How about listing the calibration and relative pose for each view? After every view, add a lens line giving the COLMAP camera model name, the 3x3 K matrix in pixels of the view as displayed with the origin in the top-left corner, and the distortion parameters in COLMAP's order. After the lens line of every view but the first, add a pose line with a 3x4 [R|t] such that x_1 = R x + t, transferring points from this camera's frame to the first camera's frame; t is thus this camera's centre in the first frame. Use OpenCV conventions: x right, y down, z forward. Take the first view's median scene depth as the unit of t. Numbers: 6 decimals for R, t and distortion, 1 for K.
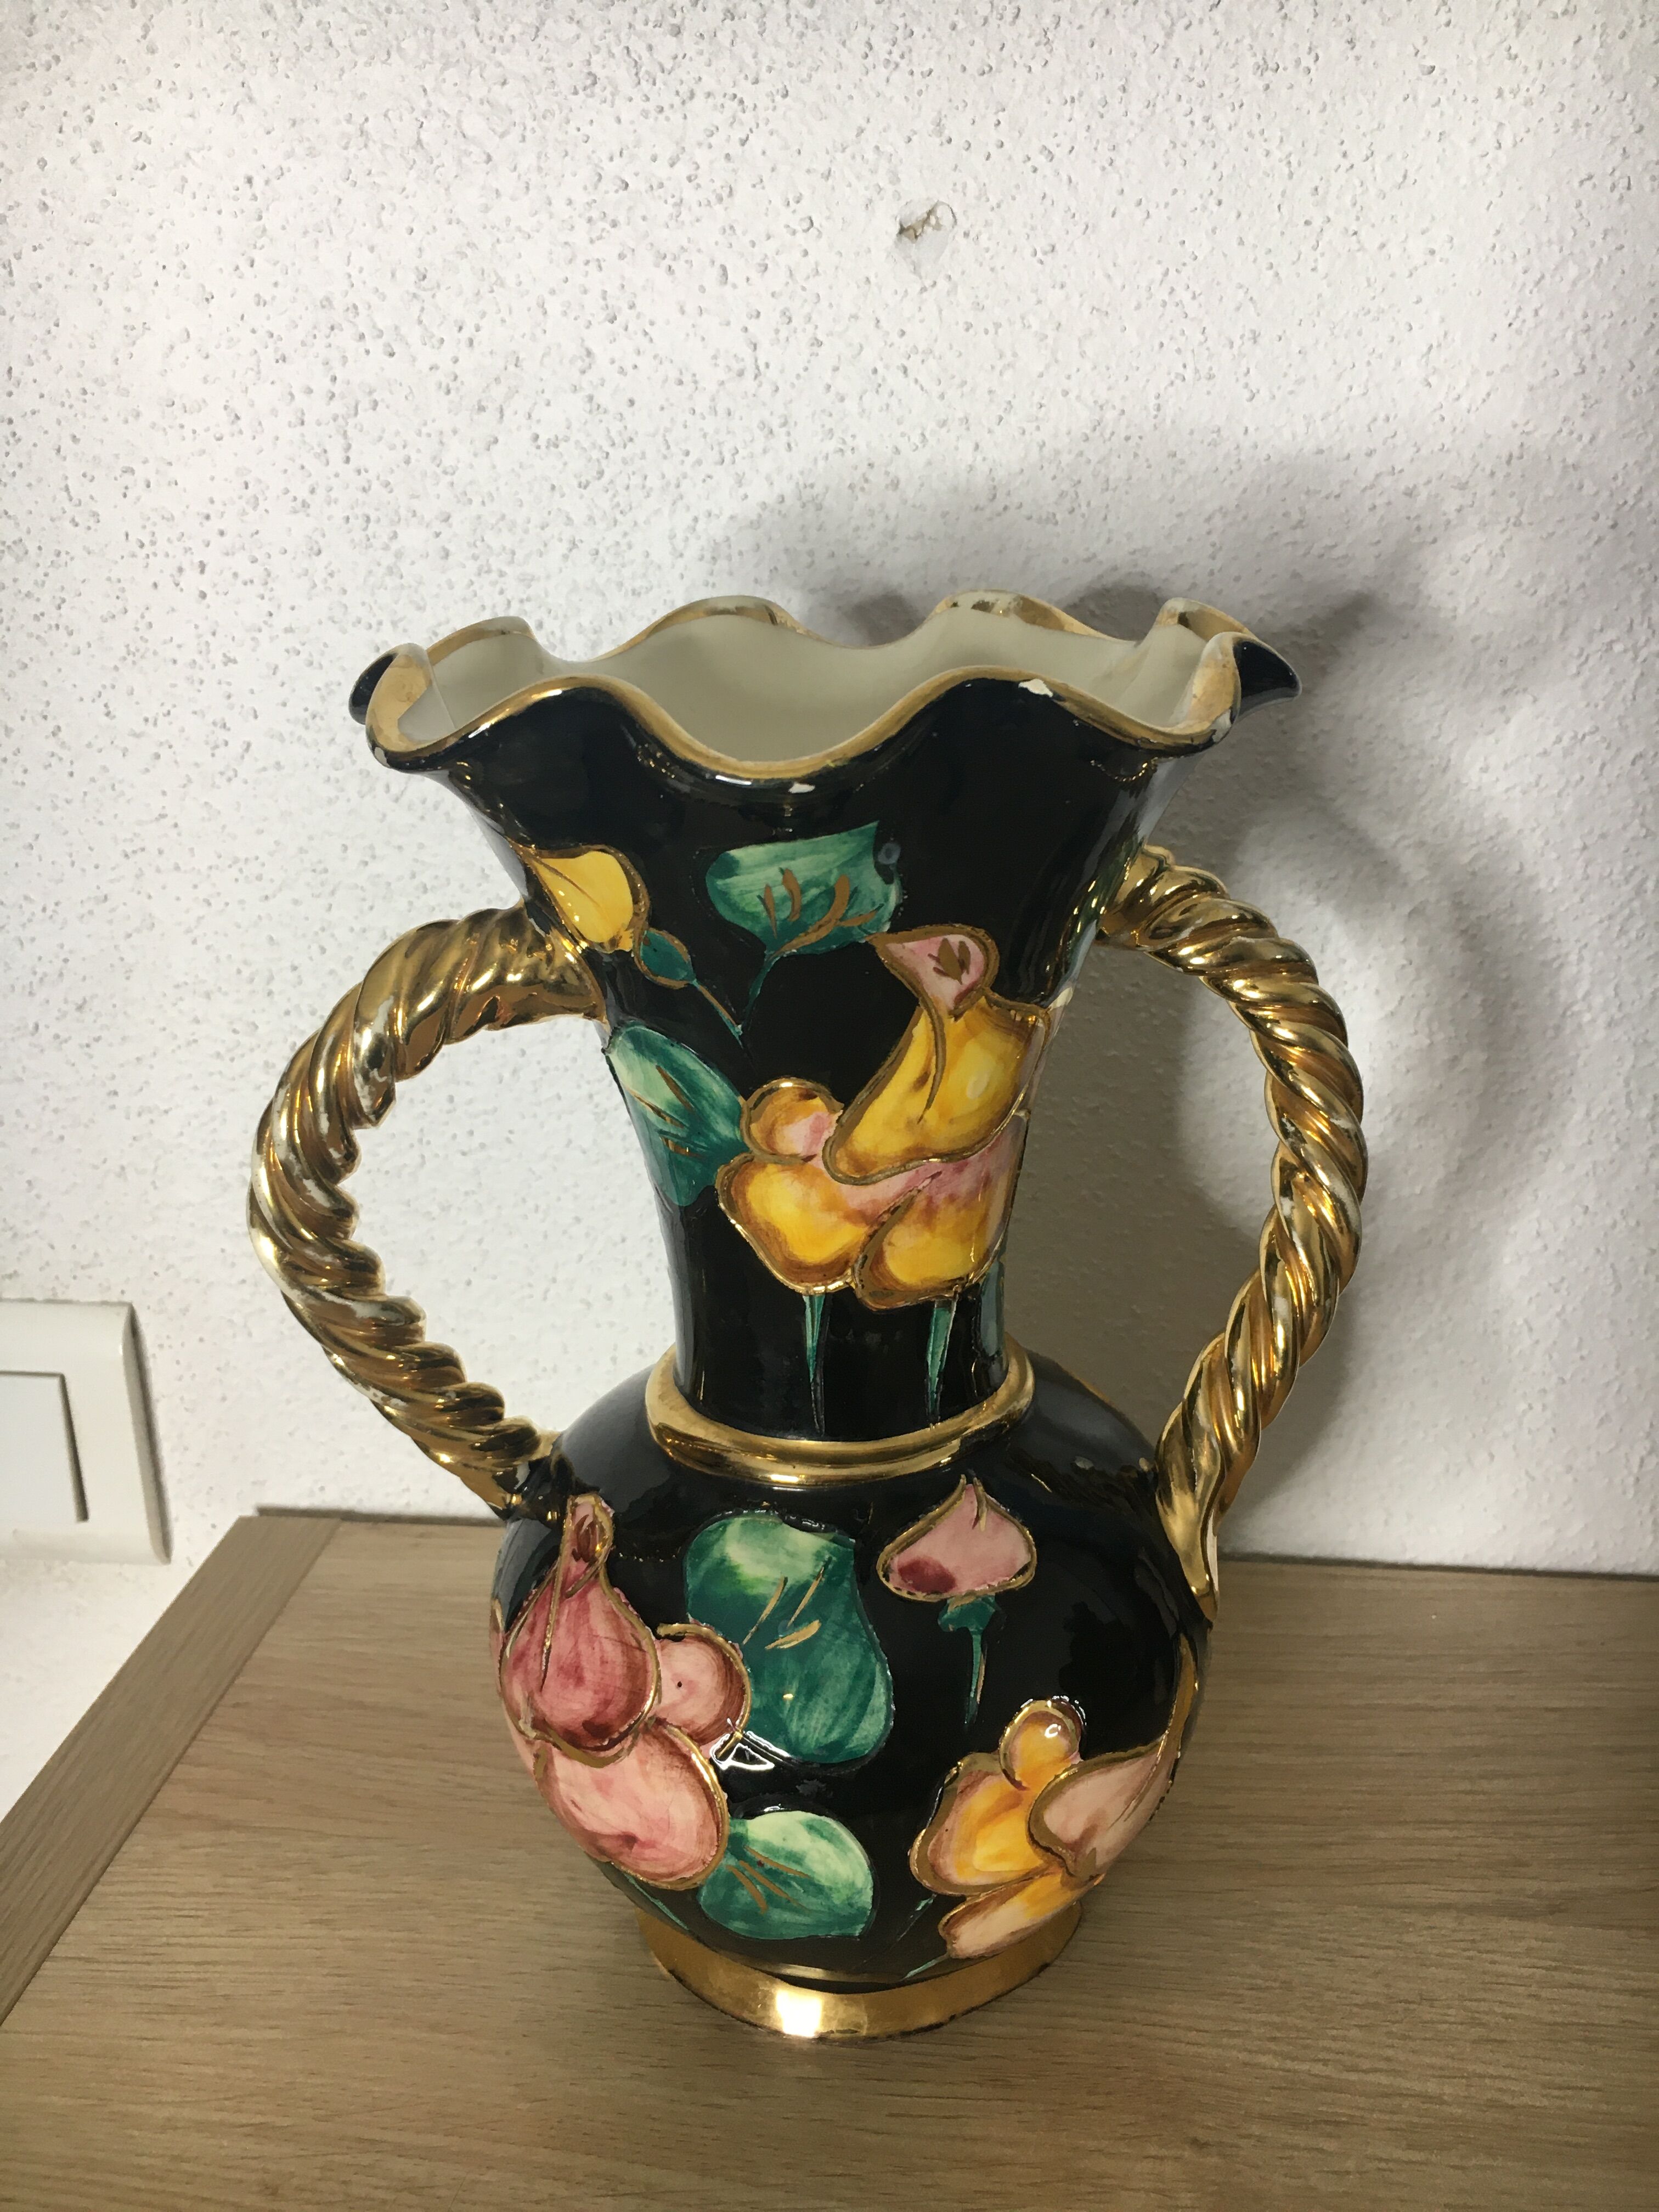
lens RADIAL K [[1939.1, 0, 828.7], [0, 1939.1, 1022.6], [0, 0, 1]] dist [0.083297, -0.142176]
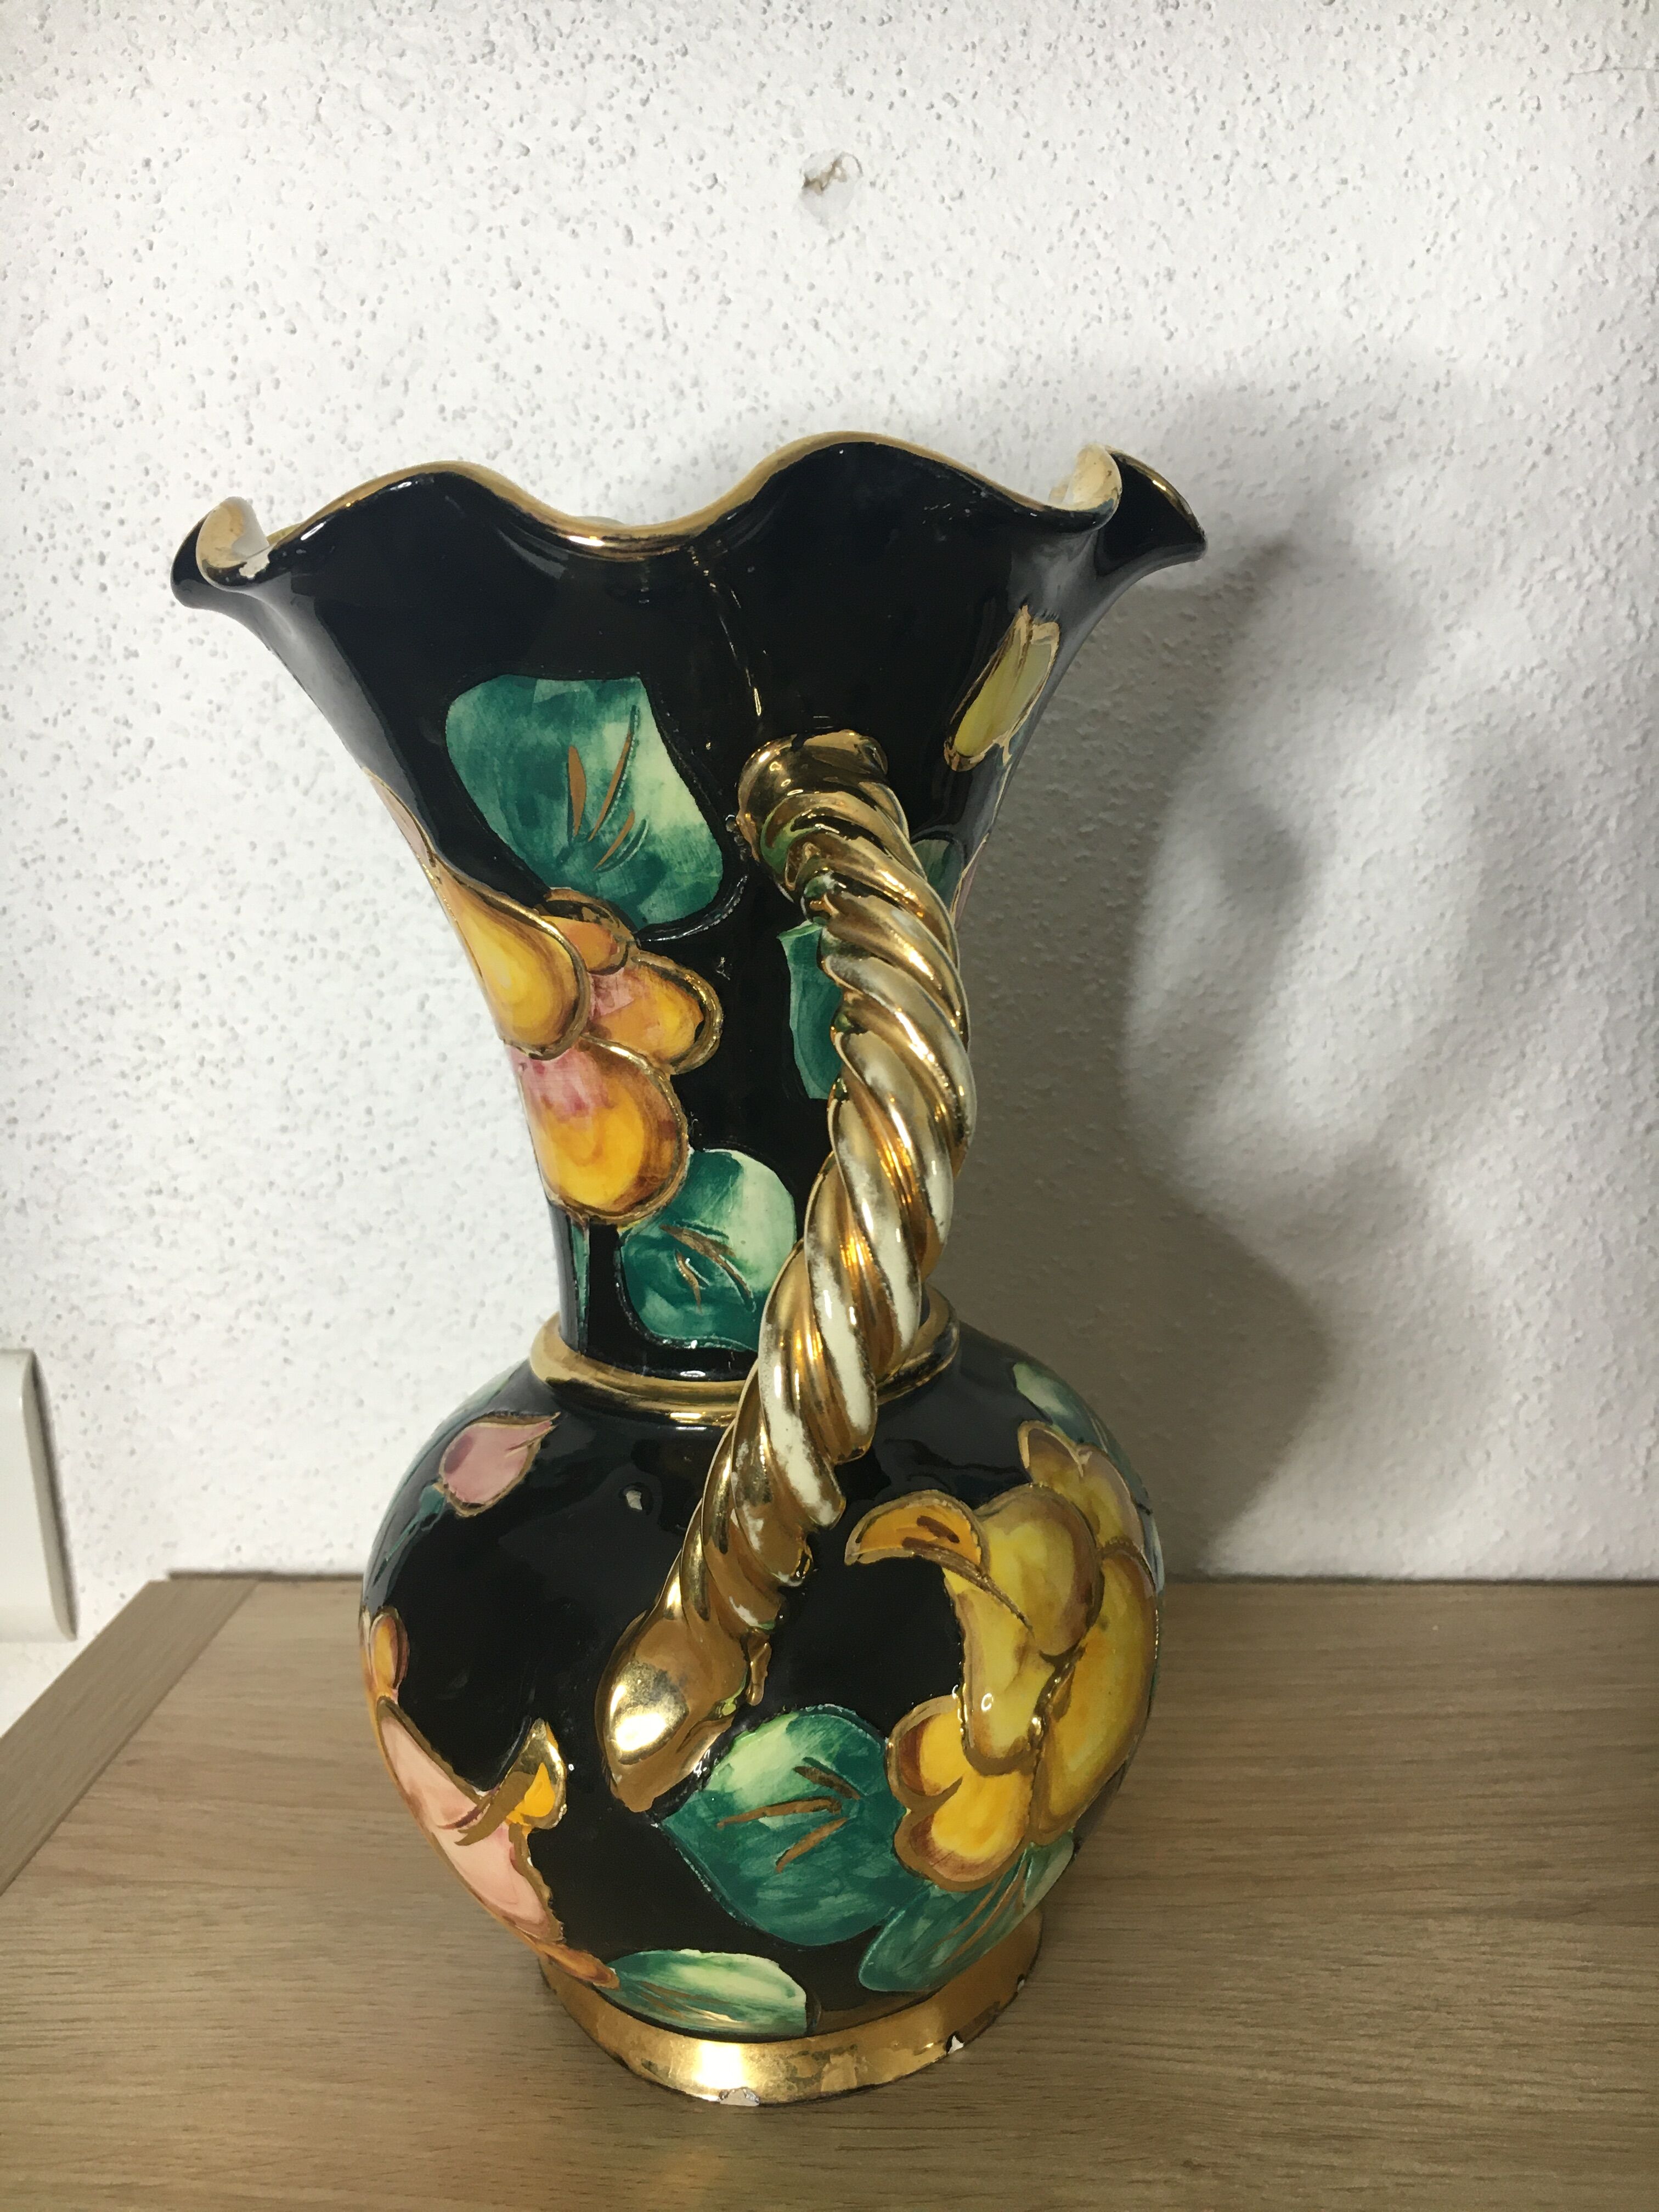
lens RADIAL K [[1939.1, 0, 828.7], [0, 1939.1, 1022.6], [0, 0, 1]] dist [0.083297, -0.142176]
pose [[0.999506, -0.030824, 0.006137, 0.028227], [0.031277, 0.994728, -0.097659, 0.108725], [-0.003094, 0.097802, 0.995201, 0.058932]]
